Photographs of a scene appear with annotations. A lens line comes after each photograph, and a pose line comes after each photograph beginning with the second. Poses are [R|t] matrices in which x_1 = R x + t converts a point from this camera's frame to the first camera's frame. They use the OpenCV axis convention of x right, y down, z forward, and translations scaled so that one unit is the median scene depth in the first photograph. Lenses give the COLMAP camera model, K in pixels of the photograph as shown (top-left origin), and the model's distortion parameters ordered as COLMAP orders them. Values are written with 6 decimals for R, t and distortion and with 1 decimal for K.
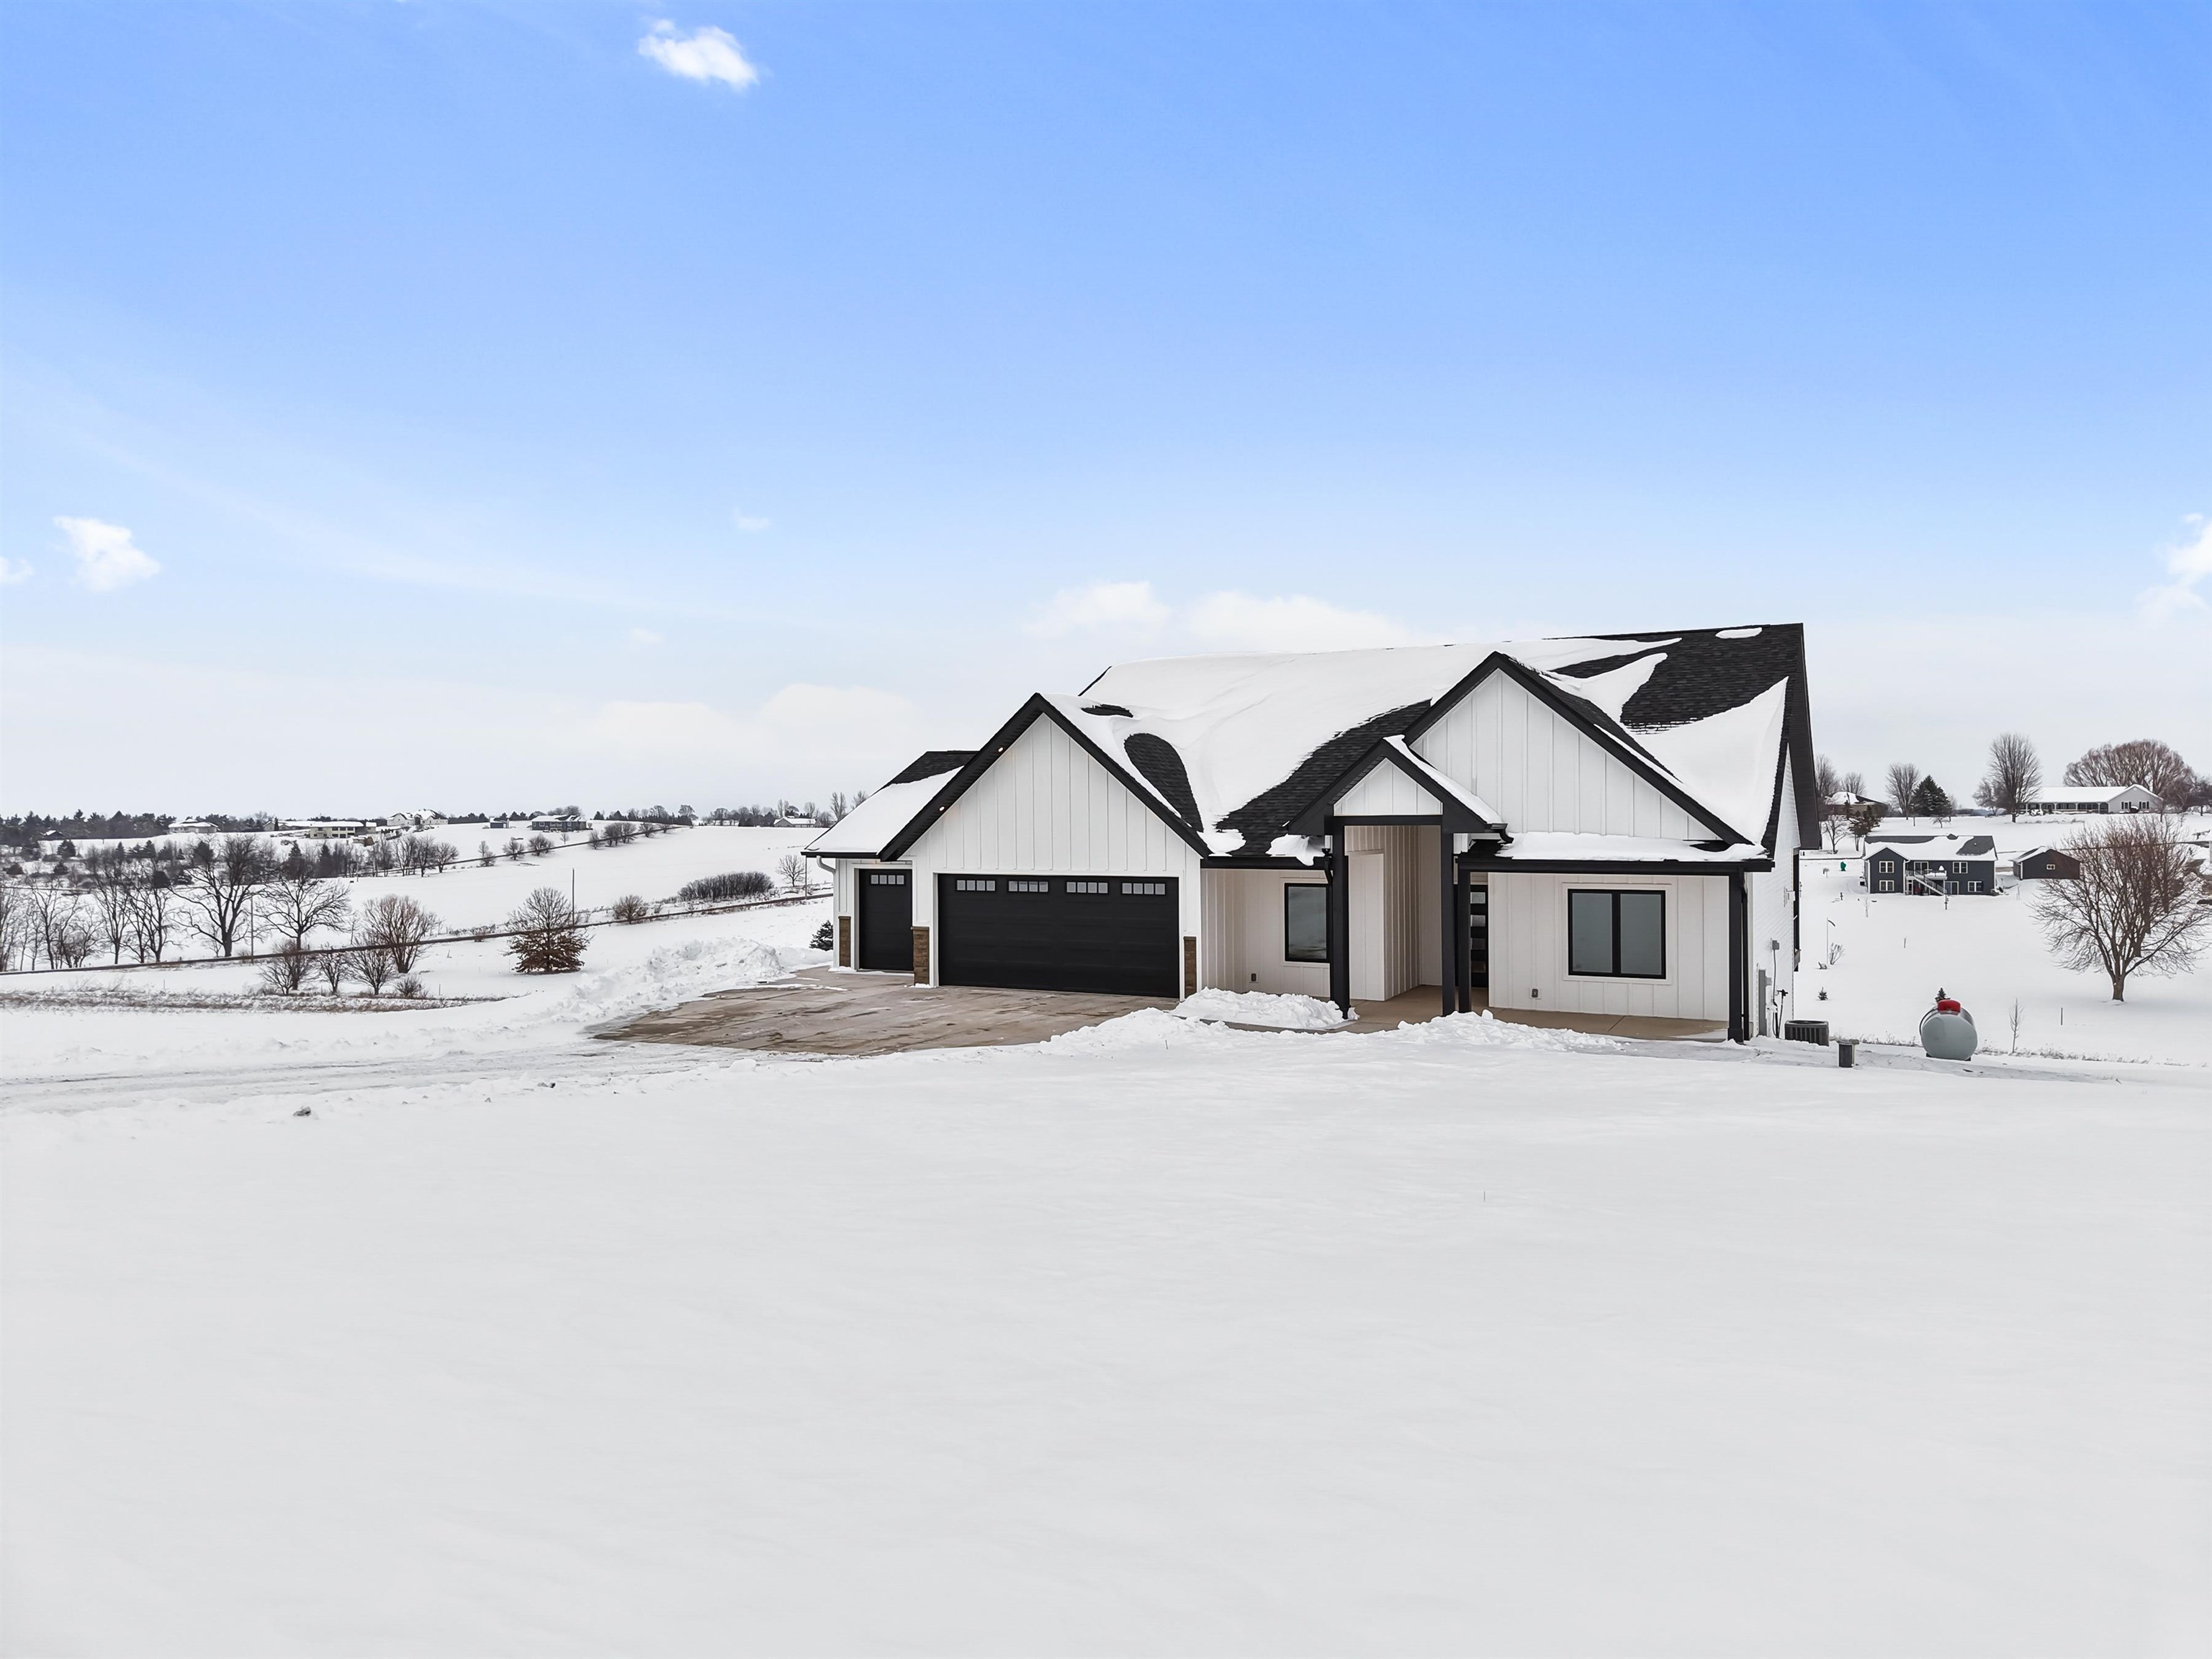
lens RADIAL K [[1477.3, 0, 1113.2], [0, 1477.3, 831.6], [0, 0, 1]] dist [0.029138, -0.035843]
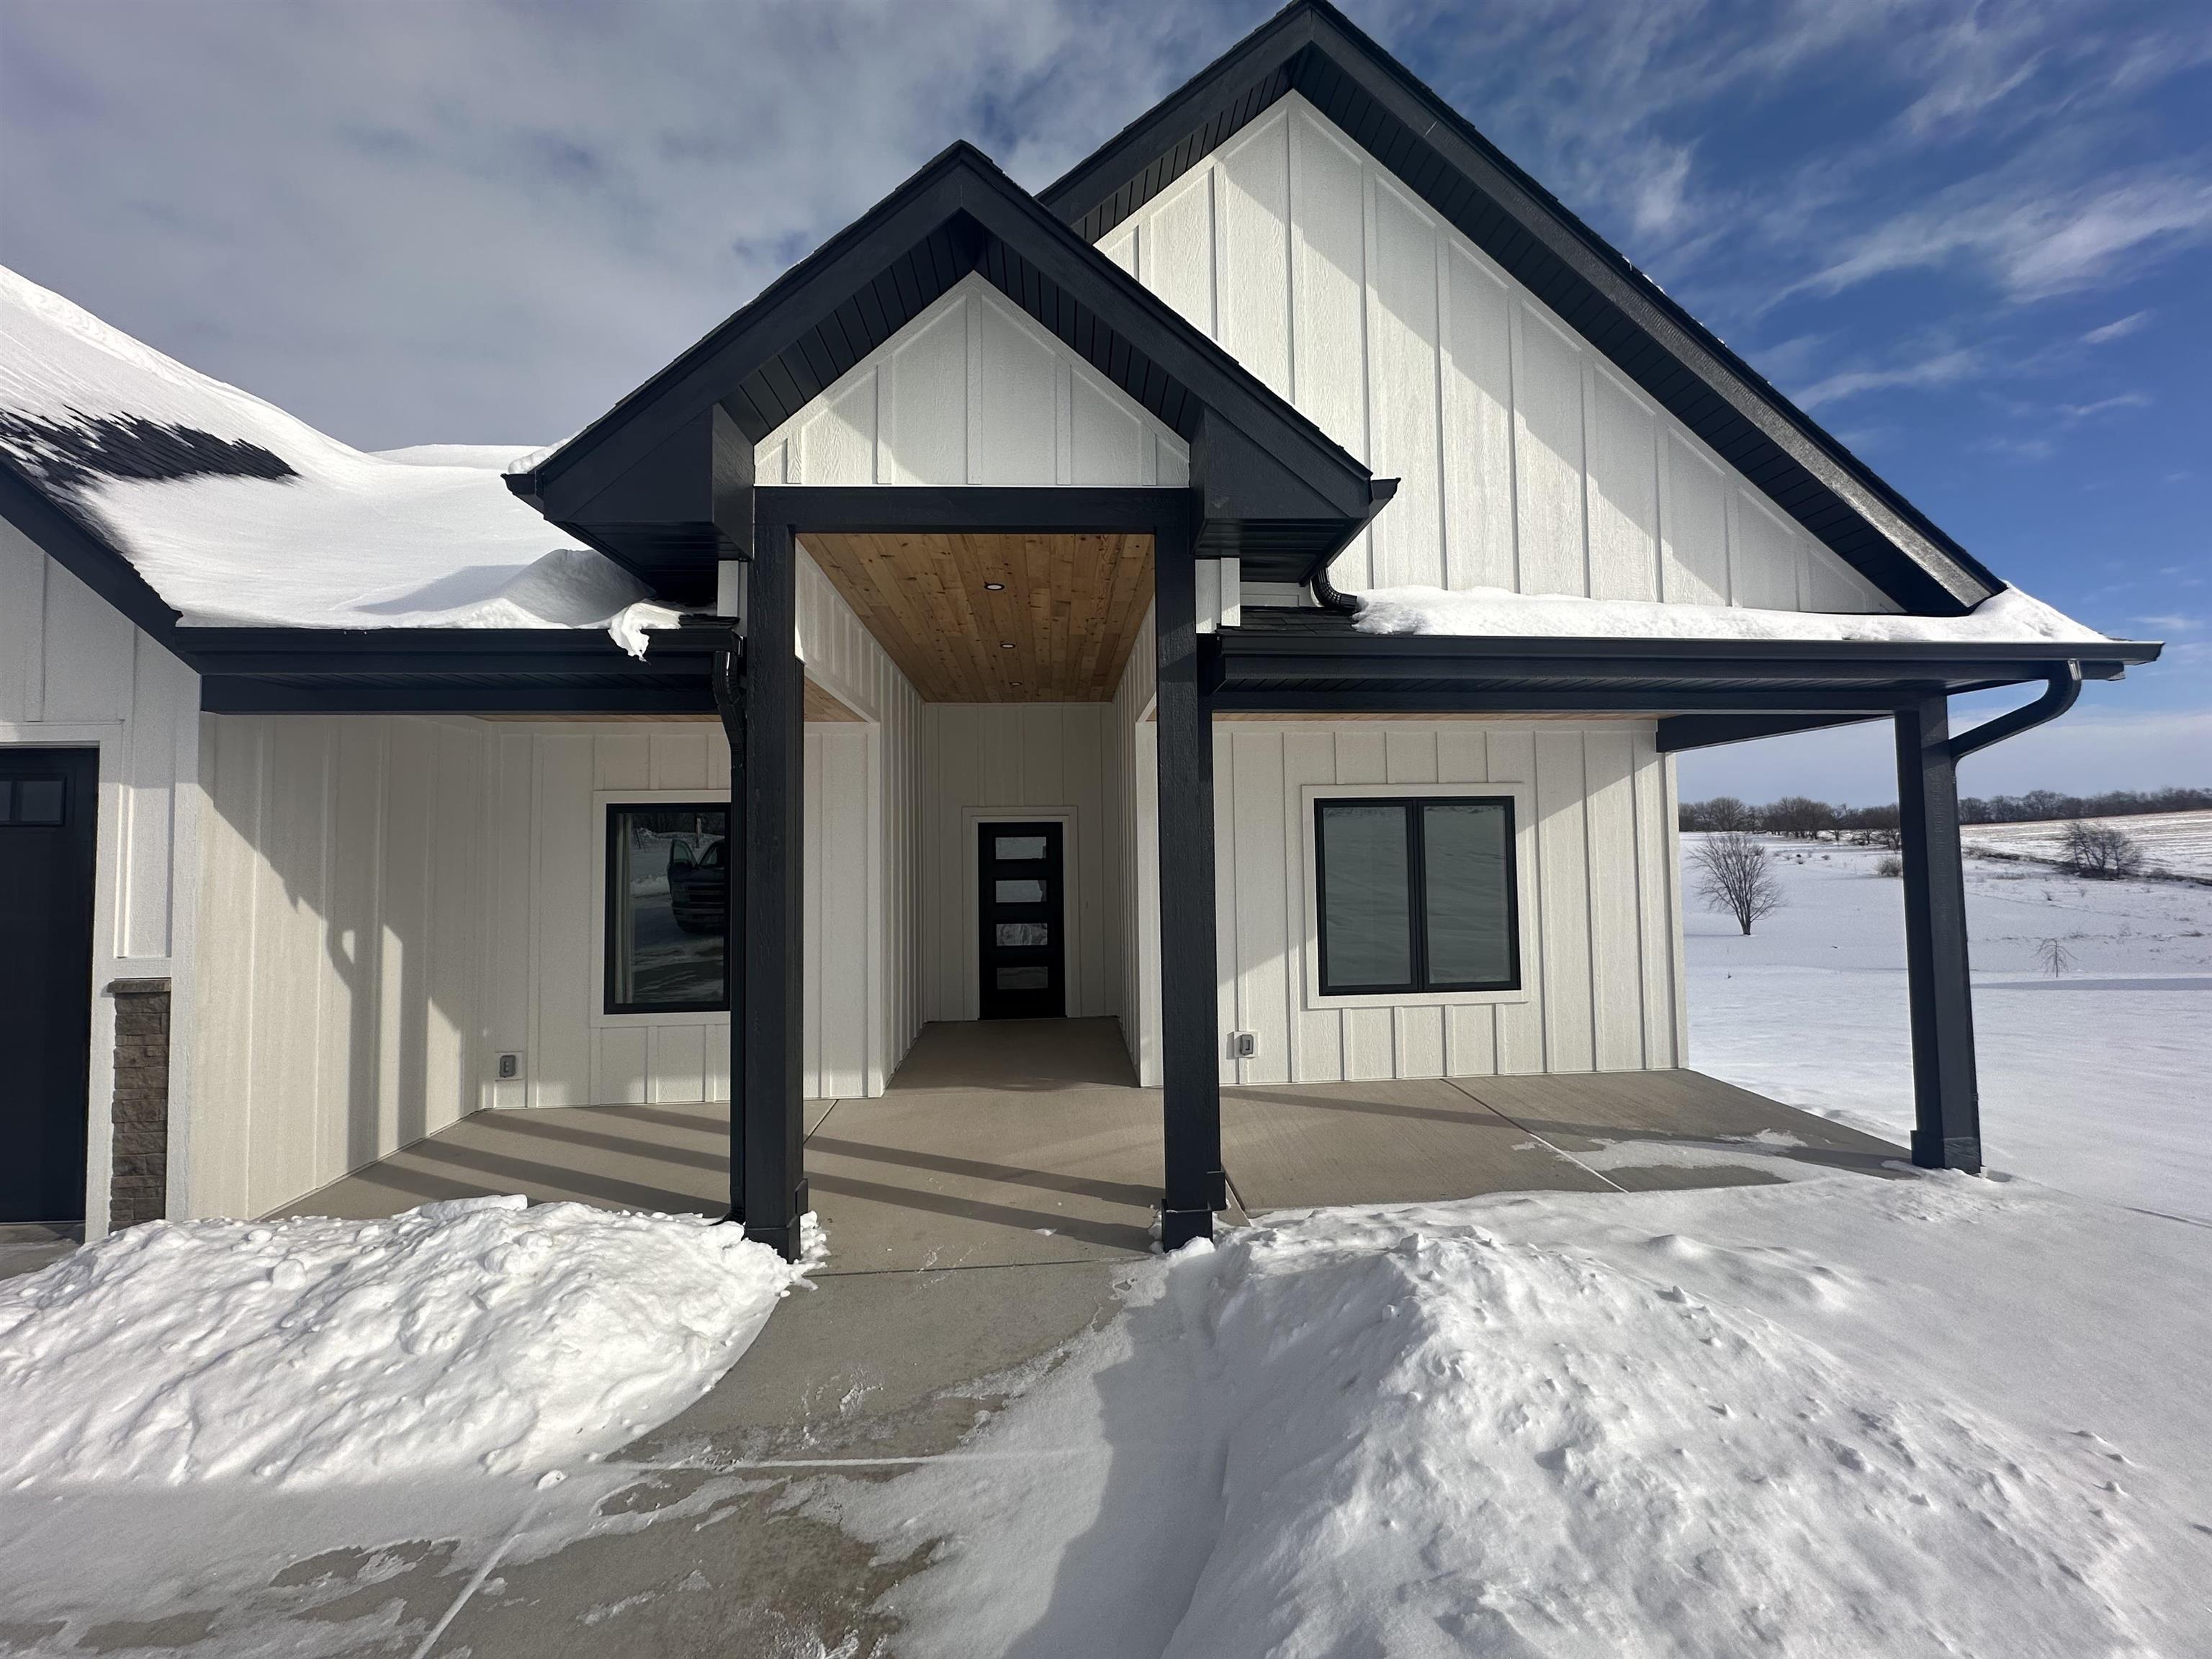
lens RADIAL K [[881.3, 0, 1121.7], [0, 881.3, 810.6], [0, 0, 1]] dist [-0.002292, -0.000132]
pose [[0.847721, 0.014429, 0.530246, 0.093575], [0.014892, 0.998589, -0.050982, 0.042753], [-0.530233, 0.051115, 0.846309, 0.638999]]
